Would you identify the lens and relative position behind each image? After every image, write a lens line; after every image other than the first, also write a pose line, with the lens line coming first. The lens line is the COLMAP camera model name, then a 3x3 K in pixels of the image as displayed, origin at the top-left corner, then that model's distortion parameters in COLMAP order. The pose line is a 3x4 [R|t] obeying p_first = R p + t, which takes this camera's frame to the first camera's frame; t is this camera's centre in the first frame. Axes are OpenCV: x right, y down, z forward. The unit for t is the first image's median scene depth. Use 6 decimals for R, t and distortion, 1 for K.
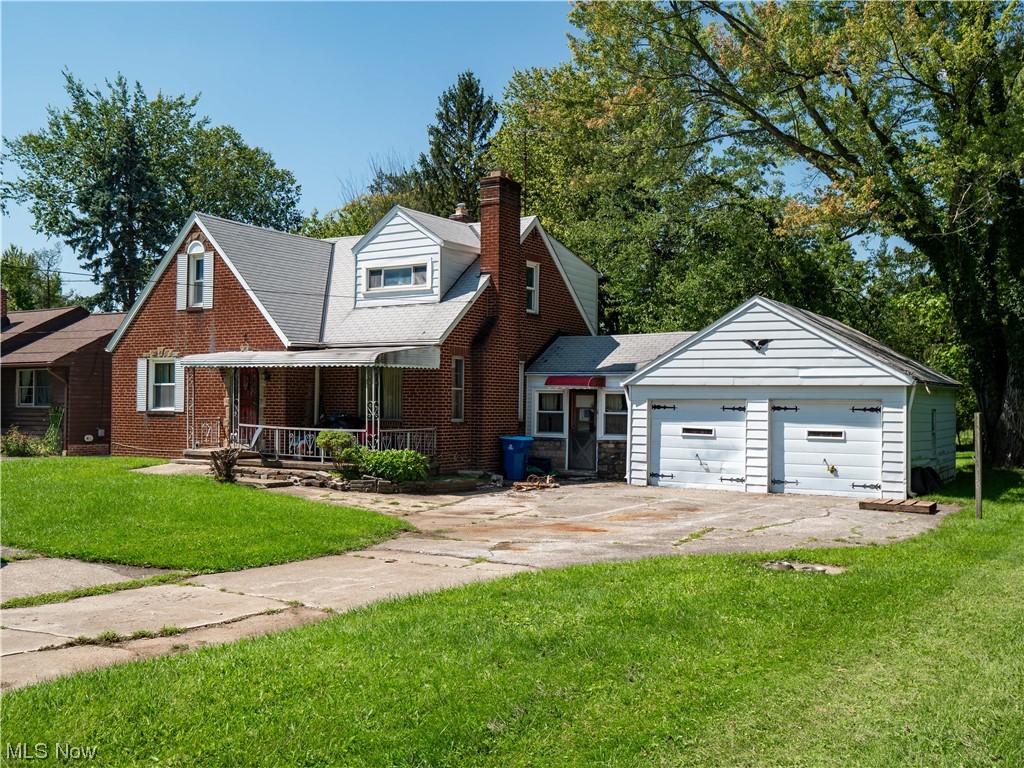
lens RADIAL K [[895.8, 0, 513.0], [0, 895.8, 379.8], [0, 0, 1]] dist [0.035053, -0.049769]
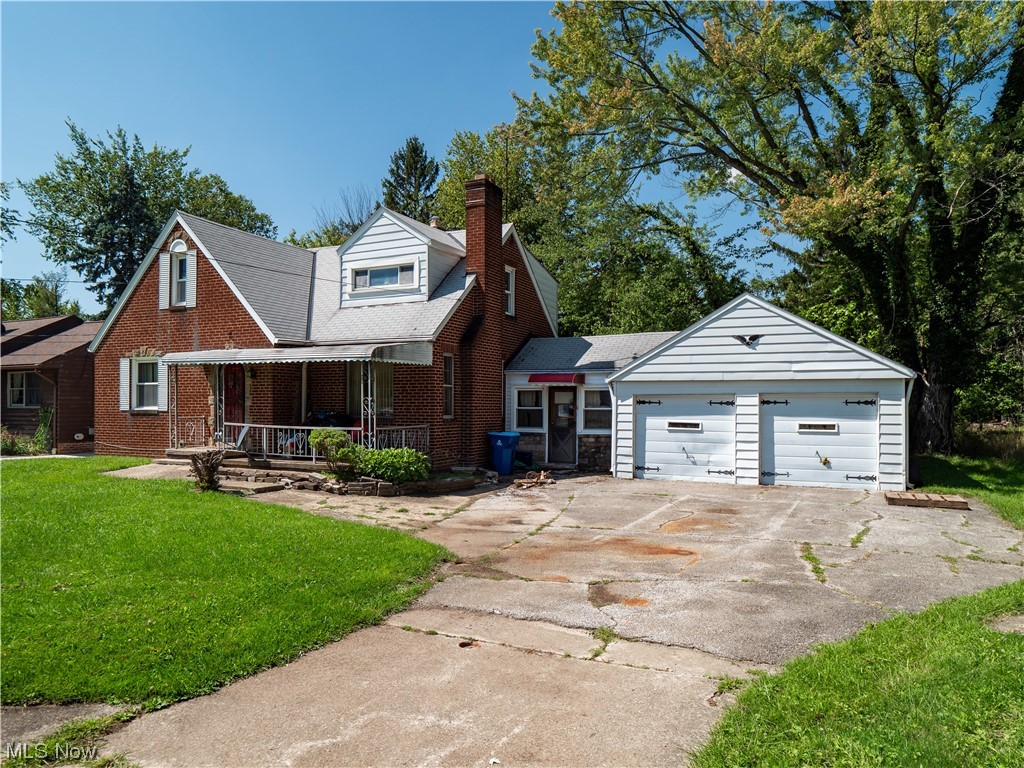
lens RADIAL K [[693.0, 0, 512.9], [0, 693.0, 393.1], [0, 0, 1]] dist [0.003035, 0.014958]
pose [[0.995480, -0.005905, 0.094784, -0.058466], [0.004702, 0.999906, 0.012909, 0.008070], [-0.094851, -0.012405, 0.995414, 0.201486]]
